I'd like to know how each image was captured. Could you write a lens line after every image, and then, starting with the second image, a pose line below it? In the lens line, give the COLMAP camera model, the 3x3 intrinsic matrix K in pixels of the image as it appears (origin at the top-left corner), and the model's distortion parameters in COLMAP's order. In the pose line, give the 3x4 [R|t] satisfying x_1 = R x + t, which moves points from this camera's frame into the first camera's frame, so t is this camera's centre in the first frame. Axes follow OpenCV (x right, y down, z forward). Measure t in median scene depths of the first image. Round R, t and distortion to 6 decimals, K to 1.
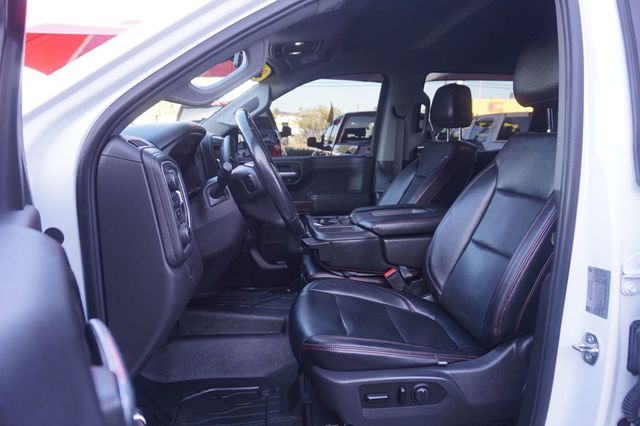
lens RADIAL K [[435.1, 0, 320.0], [0, 435.1, 213.0], [0, 0, 1]] dist [-0.022262, 0.005289]
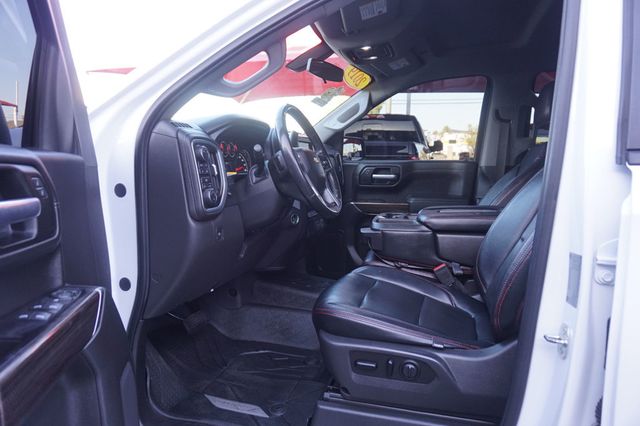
lens RADIAL K [[435.1, 0, 320.0], [0, 435.1, 213.0], [0, 0, 1]] dist [-0.022262, 0.005289]
pose [[0.929867, 0.062225, -0.362594, 0.356416], [-0.076674, 0.996728, -0.025582, 0.081453], [0.359816, 0.051589, 0.931596, -0.051210]]
